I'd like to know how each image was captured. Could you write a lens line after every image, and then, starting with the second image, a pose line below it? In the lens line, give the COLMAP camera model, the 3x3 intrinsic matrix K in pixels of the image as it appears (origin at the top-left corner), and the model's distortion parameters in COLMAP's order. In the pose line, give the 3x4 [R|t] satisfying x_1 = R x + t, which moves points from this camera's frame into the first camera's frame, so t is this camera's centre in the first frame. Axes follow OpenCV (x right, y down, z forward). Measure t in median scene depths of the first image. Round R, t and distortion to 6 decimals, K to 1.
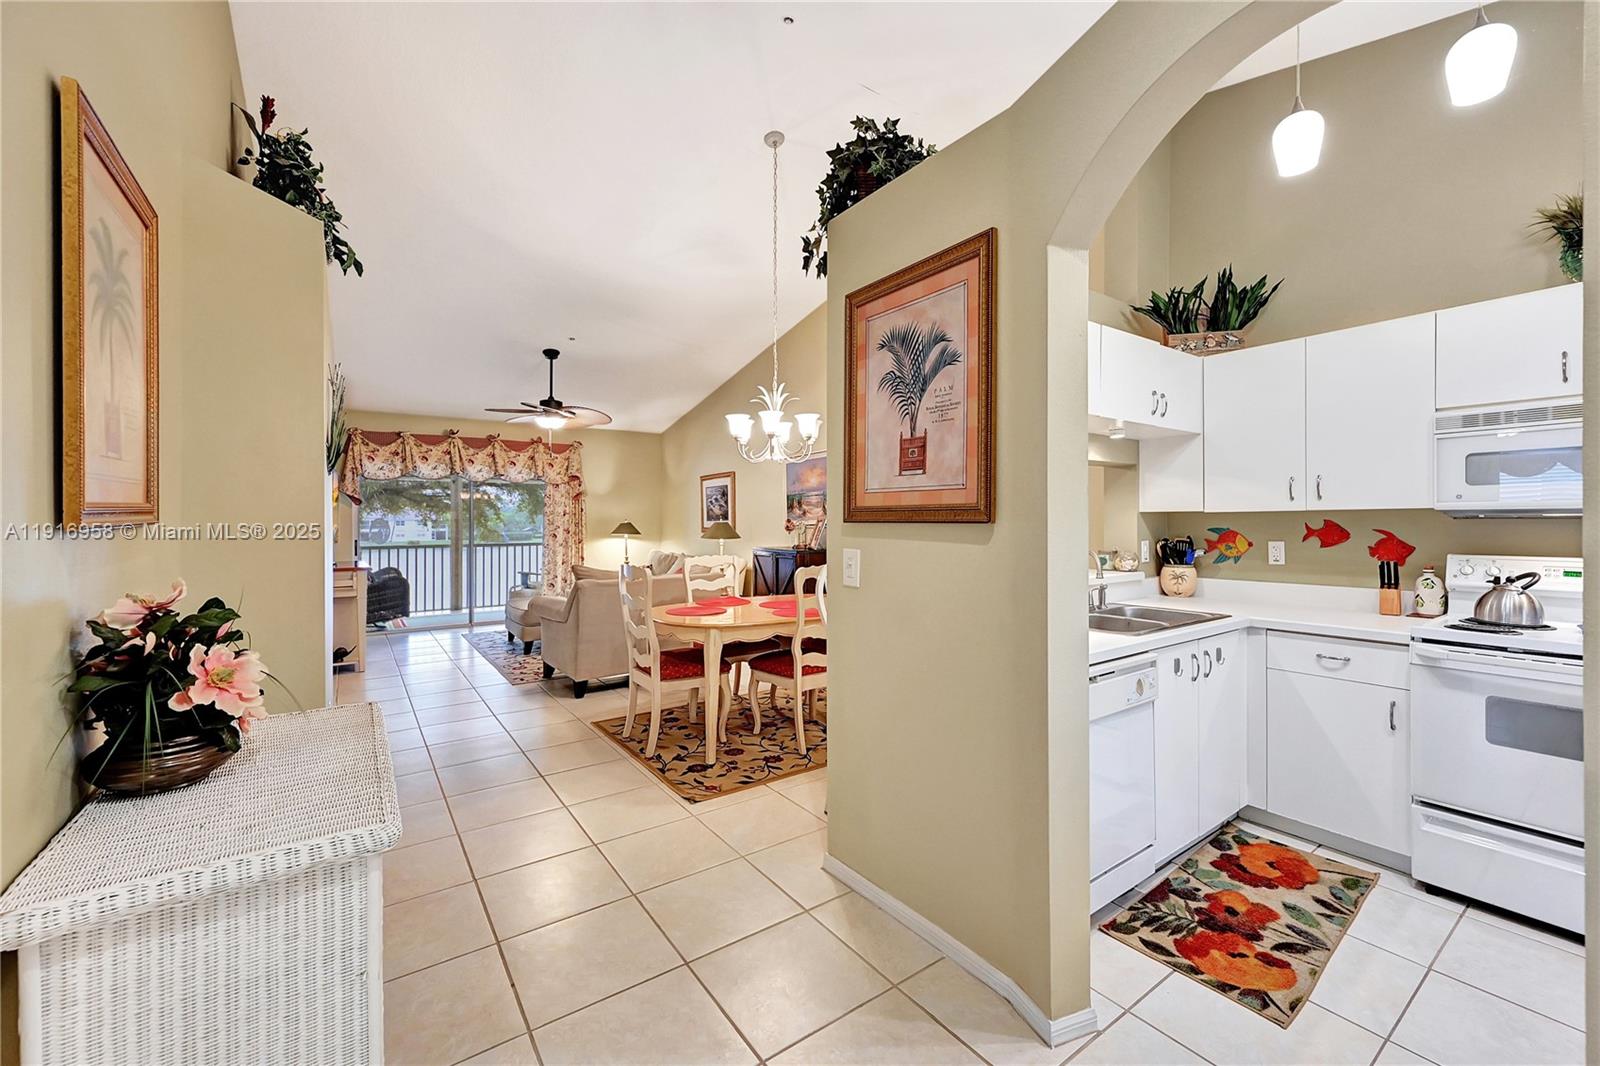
lens RADIAL K [[645.8, 0, 805.9], [0, 645.8, 524.6], [0, 0, 1]] dist [0.001438, 0.000186]
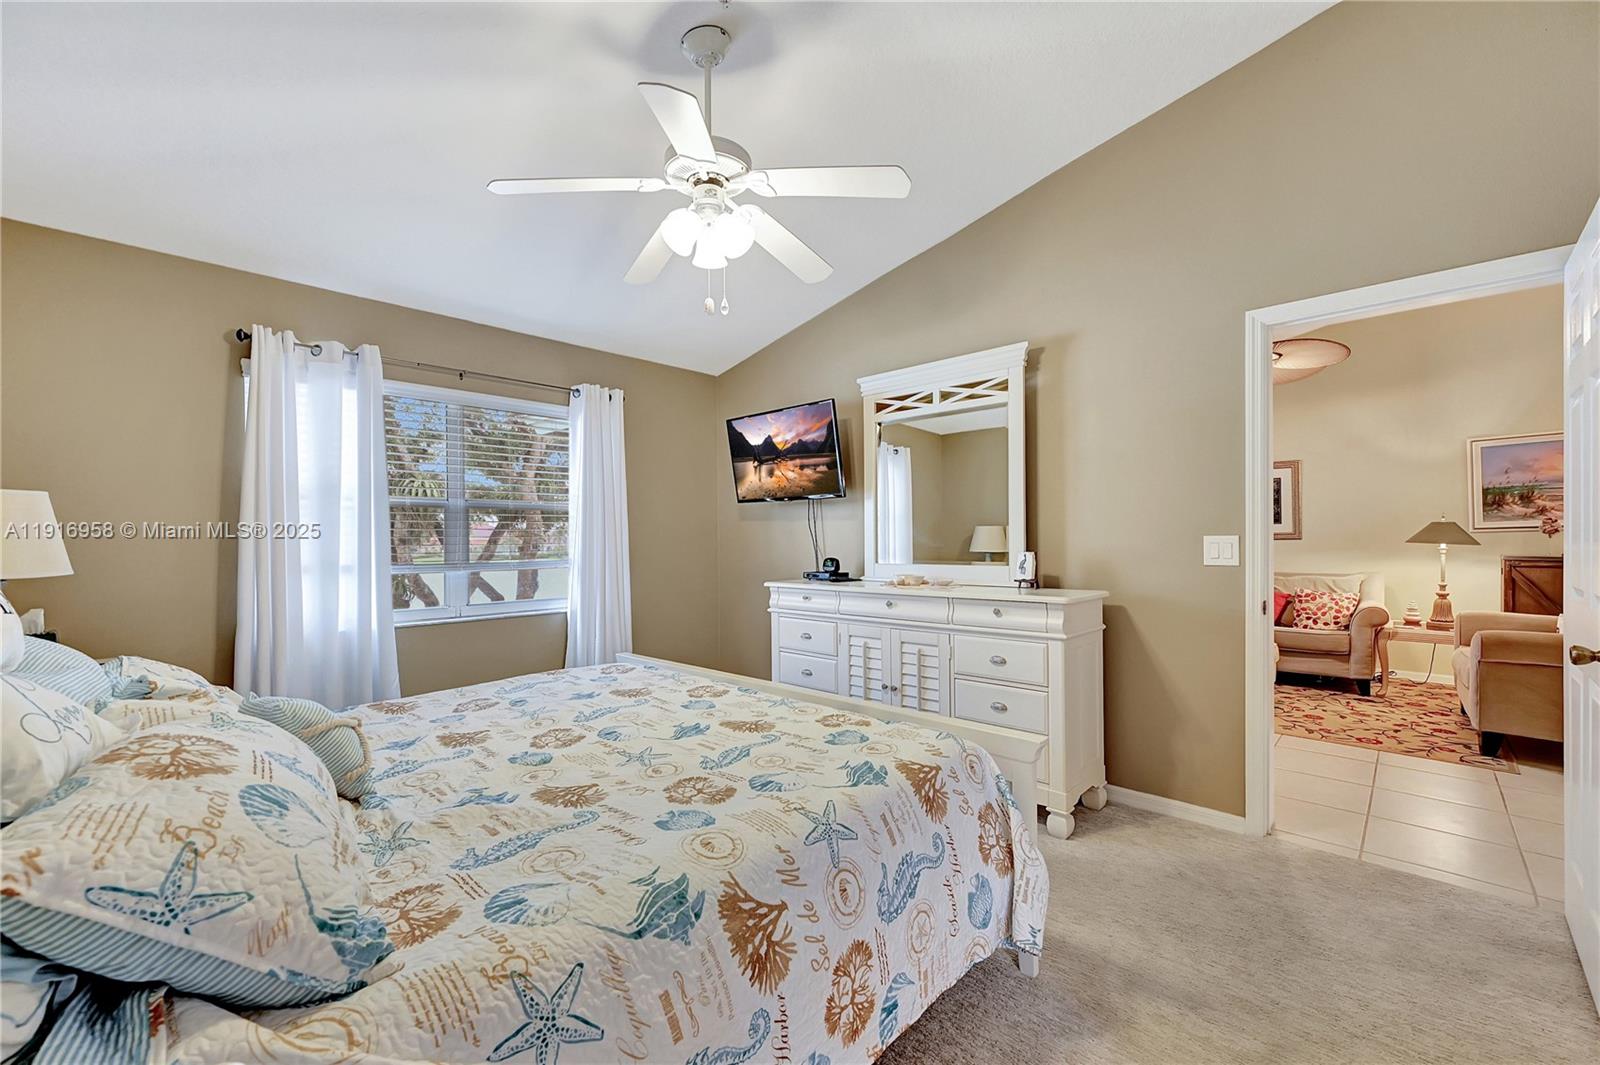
lens RADIAL K [[630.2, 0, 812.9], [0, 630.2, 539.3], [0, 0, 1]] dist [0.001086, -0.000327]
pose [[0.983662, 0.000216, 0.180023, -0.844276], [0.000772, 0.999985, -0.005420, 0.016489], [-0.180022, 0.005471, 0.983647, 0.365664]]
